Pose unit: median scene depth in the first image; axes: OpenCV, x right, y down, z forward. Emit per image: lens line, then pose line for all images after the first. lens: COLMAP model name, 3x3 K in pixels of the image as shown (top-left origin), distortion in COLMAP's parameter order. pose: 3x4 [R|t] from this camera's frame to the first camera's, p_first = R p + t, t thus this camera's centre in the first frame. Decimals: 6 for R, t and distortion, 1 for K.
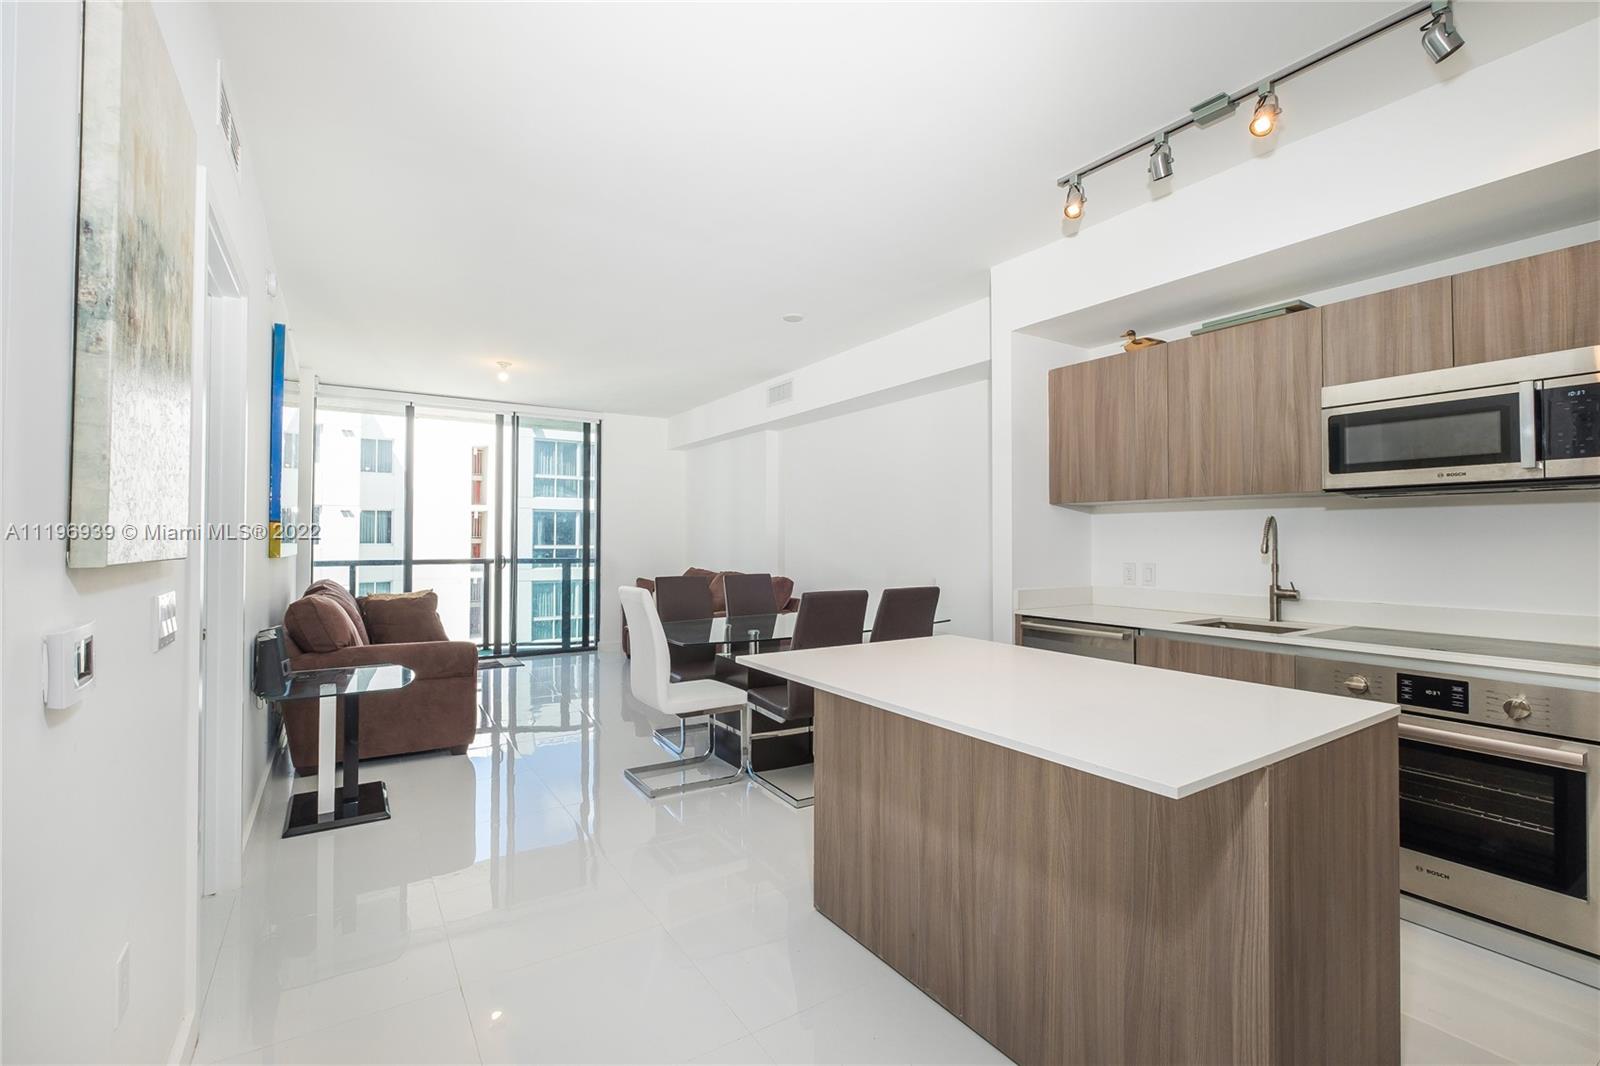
lens RADIAL K [[720.4, 0, 799.2], [0, 720.4, 533.8], [0, 0, 1]] dist [-0.000720, 0.001094]
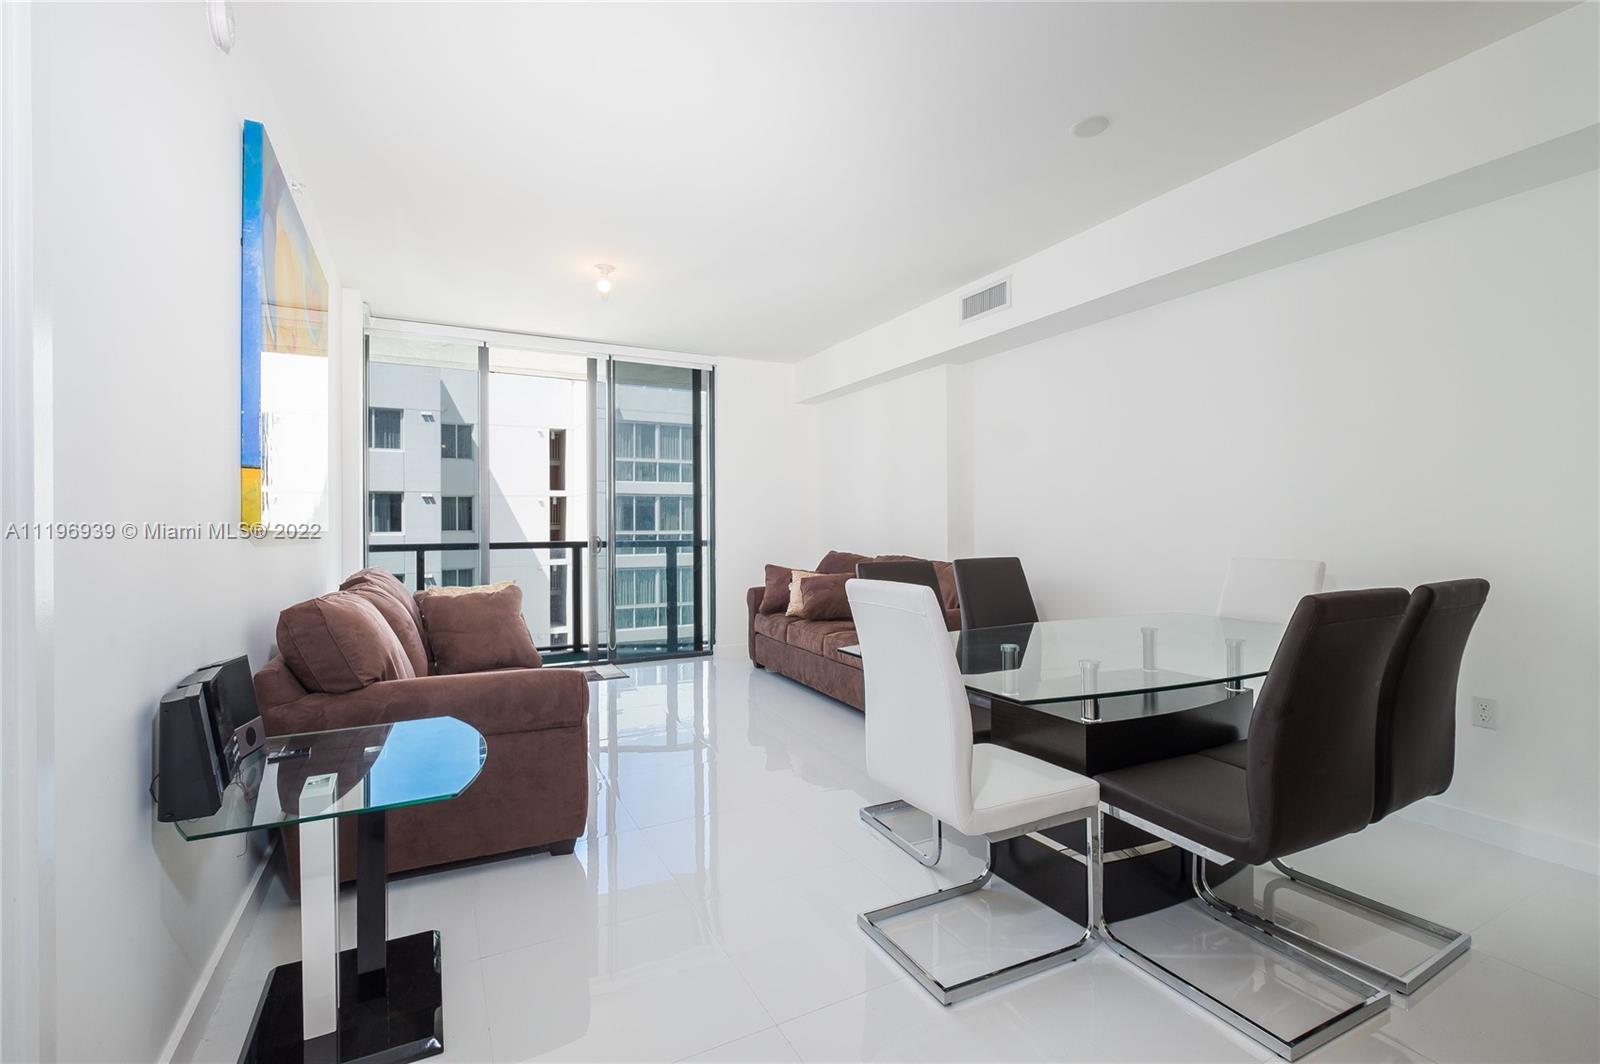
lens RADIAL K [[720.4, 0, 805.7], [0, 720.4, 533.0], [0, 0, 1]] dist [-0.000720, 0.001094]
pose [[0.996474, -0.006267, -0.083671, -0.115773], [0.007801, 0.999807, 0.018021, 0.013353], [0.083542, -0.018611, 0.996330, 0.224346]]
